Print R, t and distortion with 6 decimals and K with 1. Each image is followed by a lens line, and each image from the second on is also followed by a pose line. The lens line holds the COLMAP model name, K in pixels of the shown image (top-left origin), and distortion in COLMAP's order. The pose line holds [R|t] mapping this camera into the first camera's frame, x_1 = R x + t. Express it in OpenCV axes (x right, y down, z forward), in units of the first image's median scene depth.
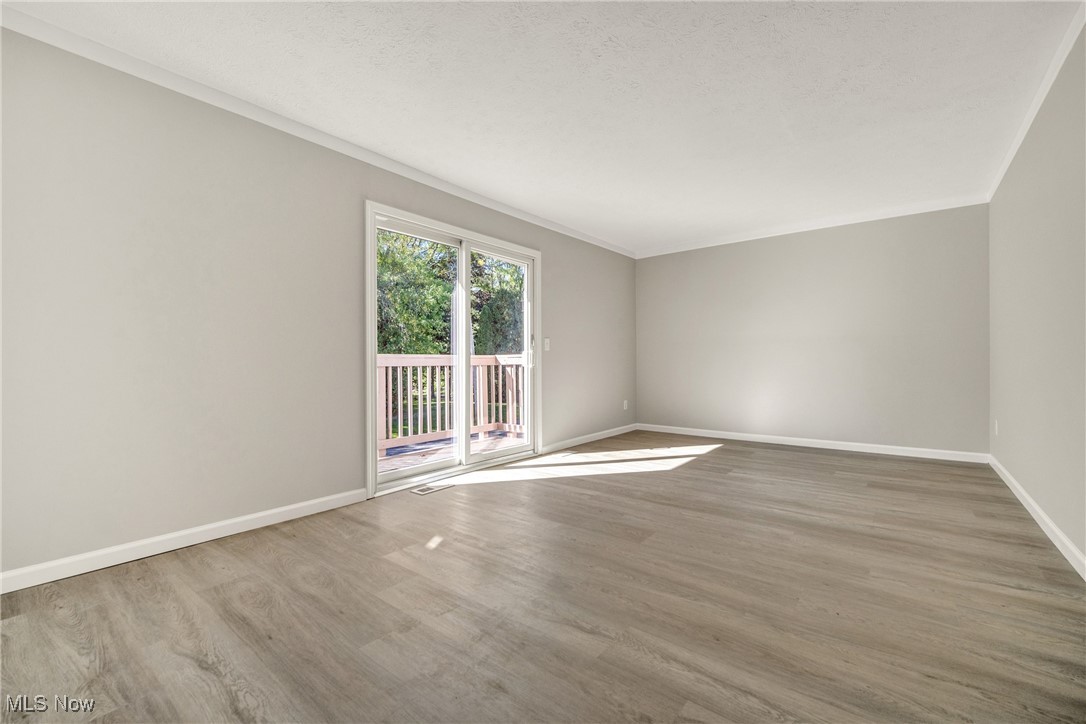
lens RADIAL K [[450.8, 0, 552.4], [0, 450.8, 364.0], [0, 0, 1]] dist [0.000426, -0.000163]
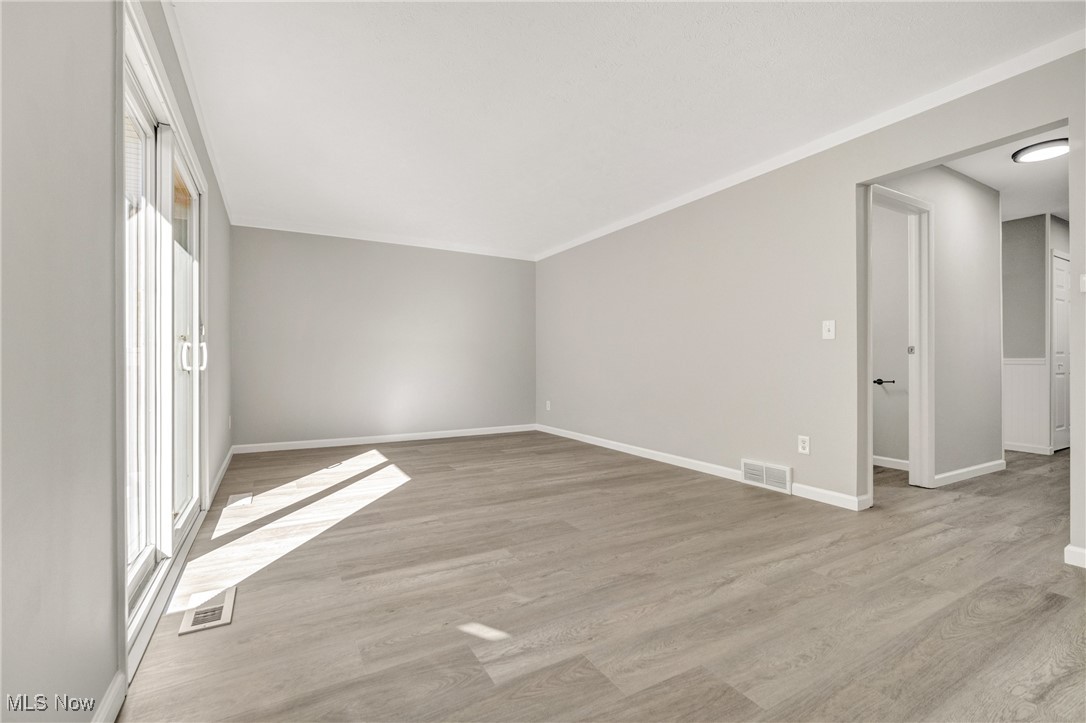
lens RADIAL K [[471.9, 0, 540.0], [0, 471.9, 360.0], [0, 0, 1]] dist [-0.000370, -0.000626]
pose [[0.385415, 0.012875, 0.922653, -0.746486], [0.000285, 0.999901, -0.014072, 0.012540], [-0.922743, 0.005686, 0.385374, 0.571364]]
